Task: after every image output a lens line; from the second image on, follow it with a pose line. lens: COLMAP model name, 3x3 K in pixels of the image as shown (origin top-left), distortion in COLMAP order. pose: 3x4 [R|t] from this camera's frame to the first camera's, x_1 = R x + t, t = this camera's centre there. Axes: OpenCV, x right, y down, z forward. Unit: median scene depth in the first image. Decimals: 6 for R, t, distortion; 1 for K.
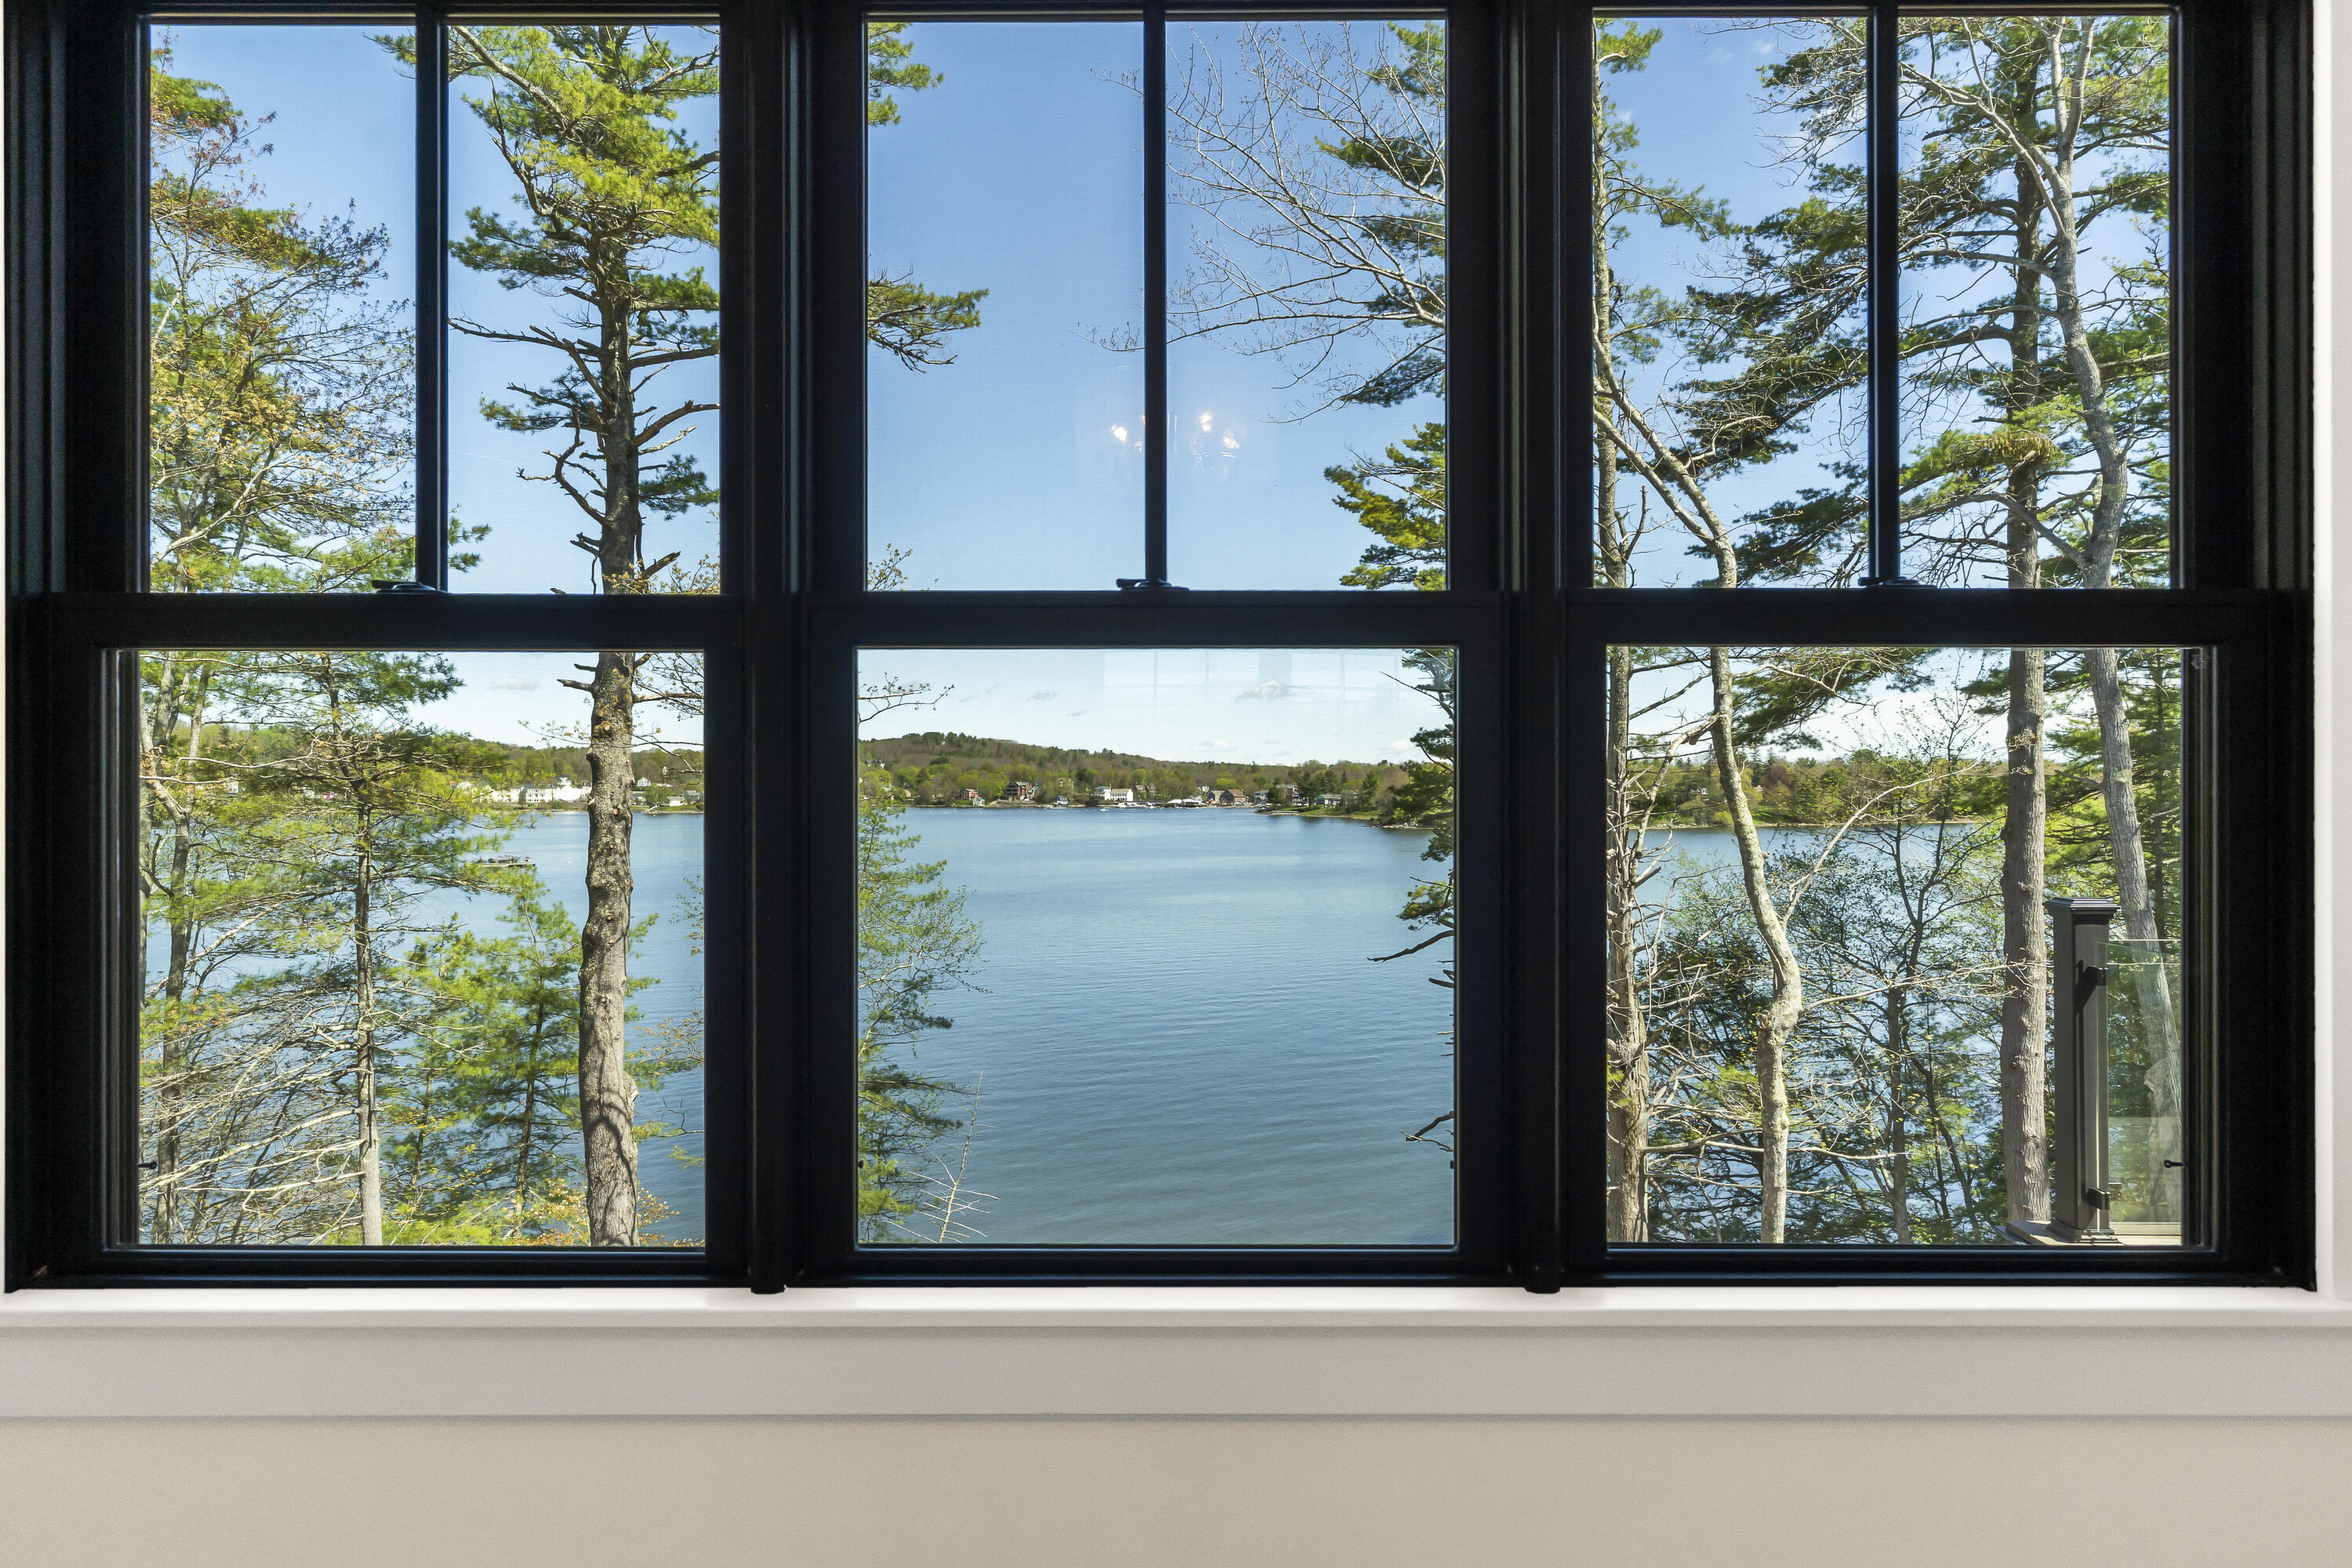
lens RADIAL K [[1449.9, 0, 1177.2], [0, 1449.9, 801.3], [0, 0, 1]] dist [0.000116, 0.007621]
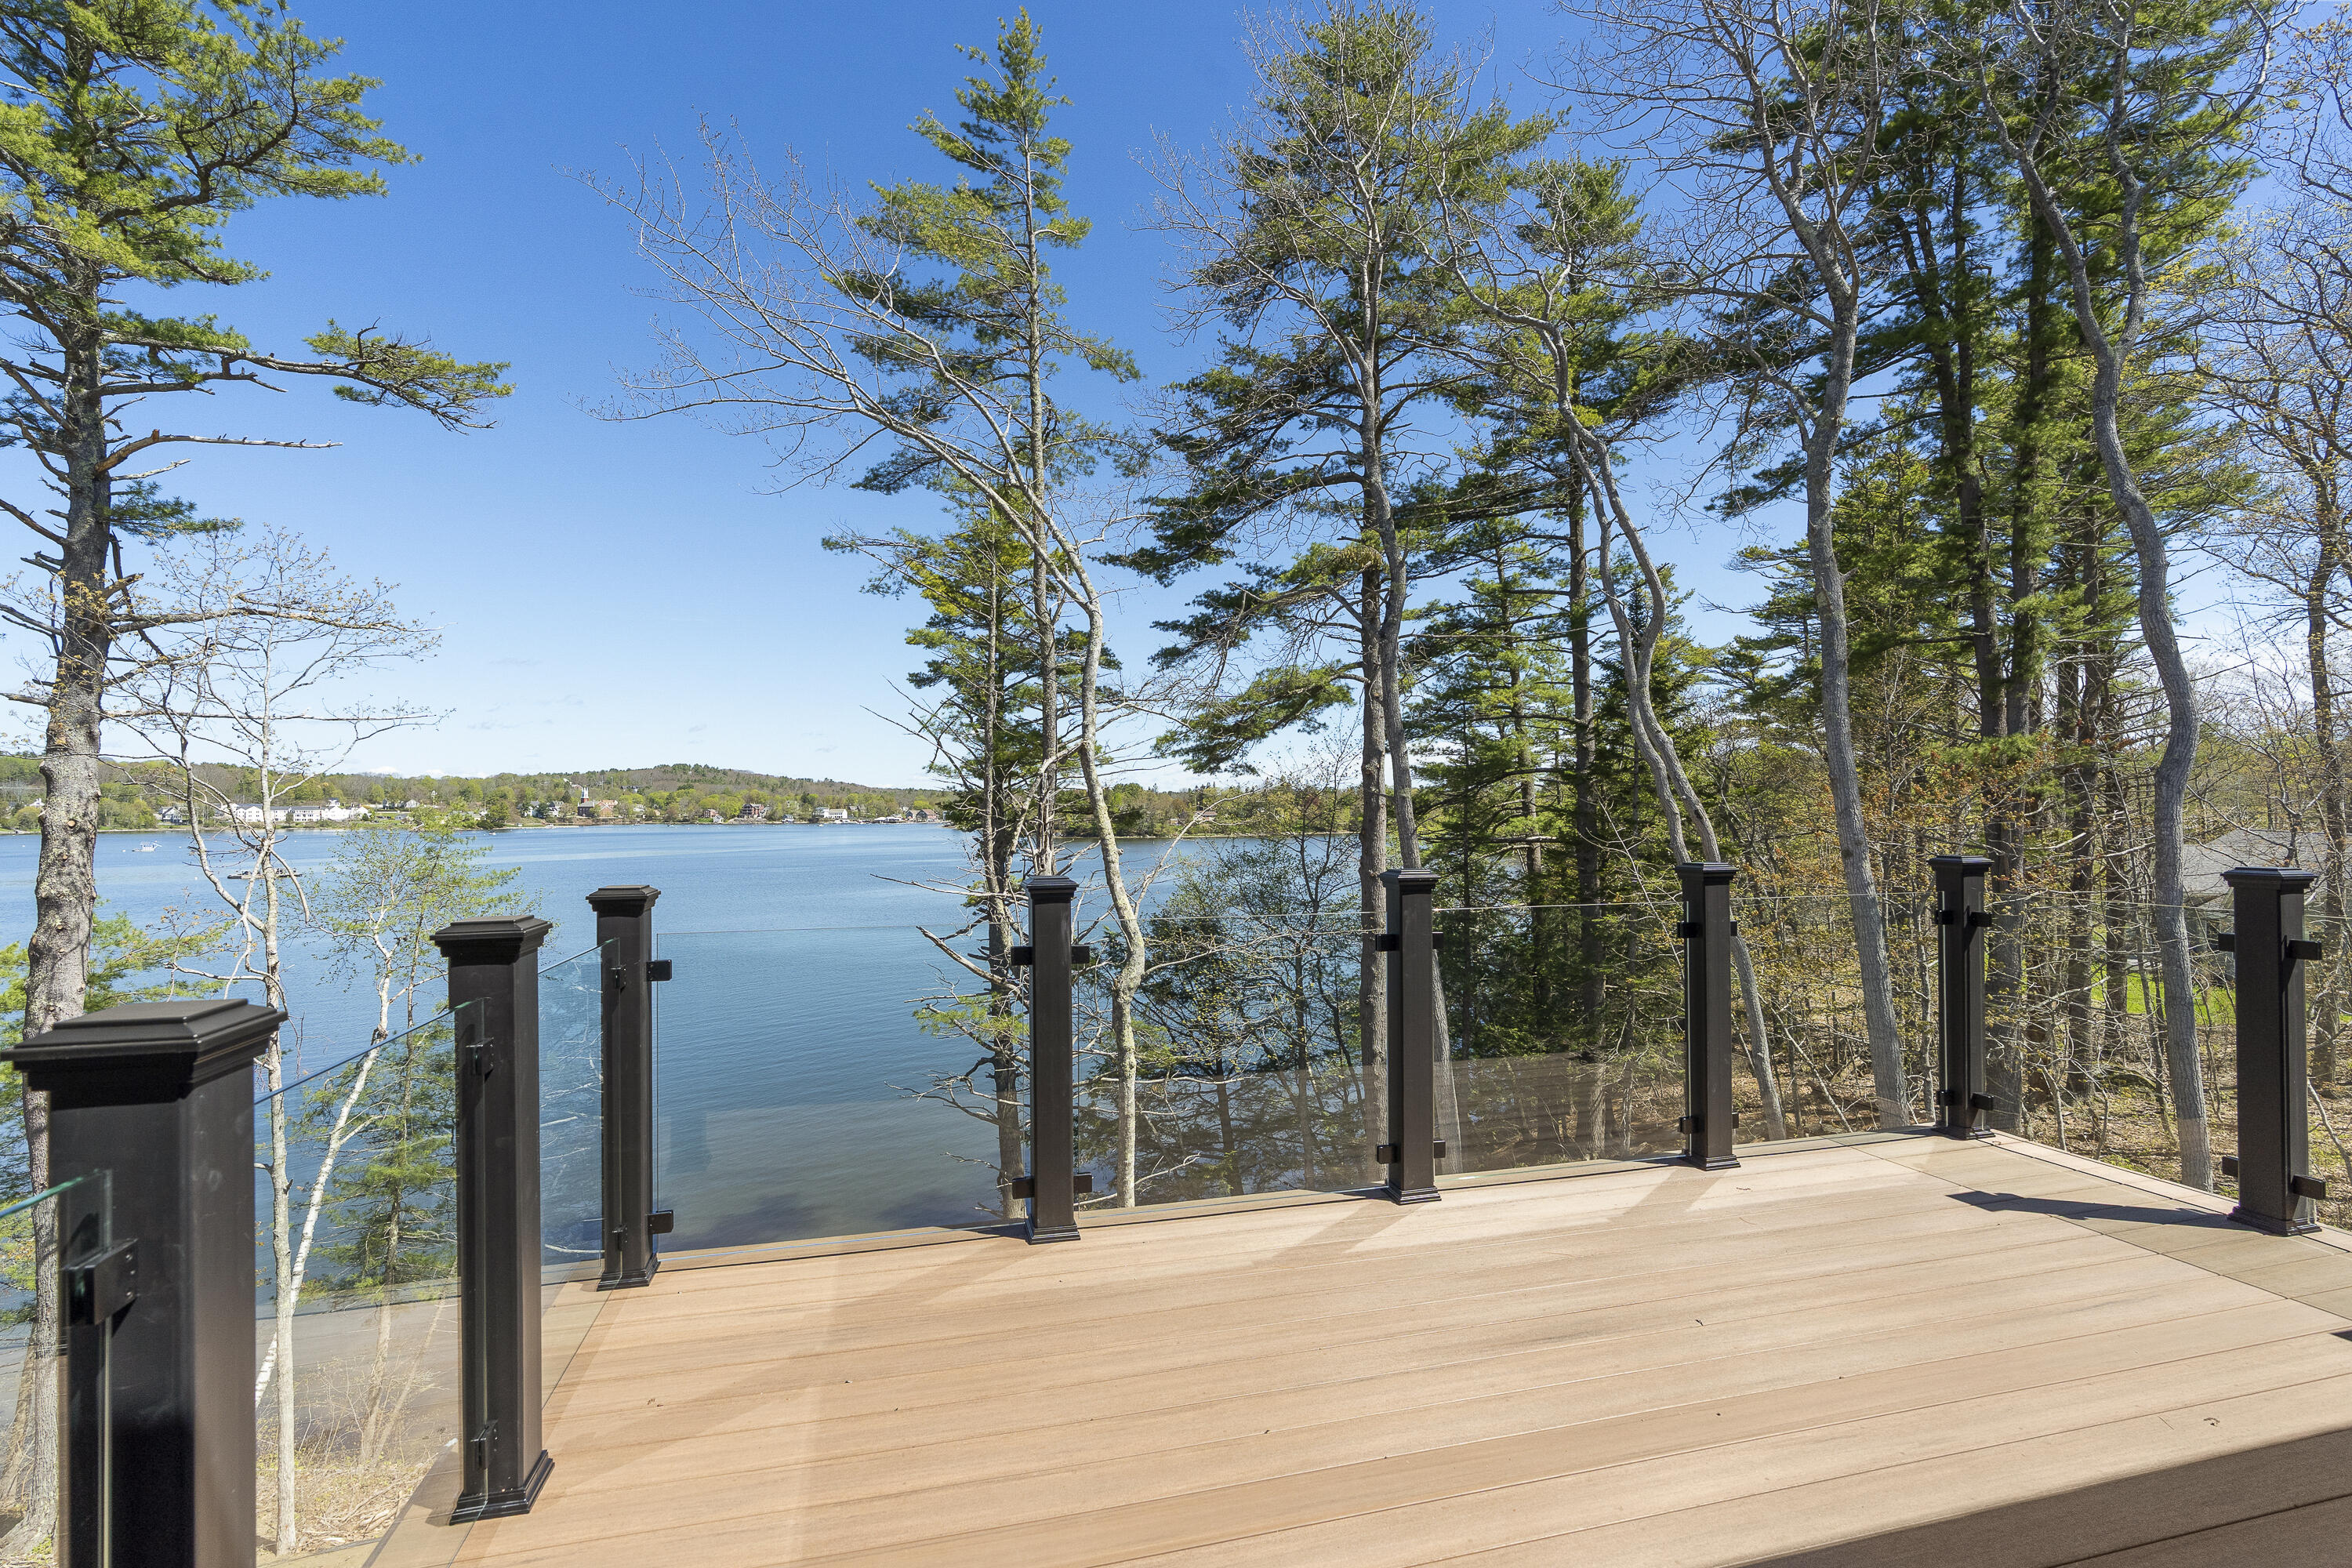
lens RADIAL K [[1076.2, 0, 1170.8], [0, 1076.2, 796.4], [0, 0, 1]] dist [-0.003410, 0.002729]
pose [[0.966246, 0.001472, 0.257617, 0.121357], [0.003706, 0.999801, -0.019613, 0.004249], [-0.257594, 0.019906, 0.966048, 0.046566]]
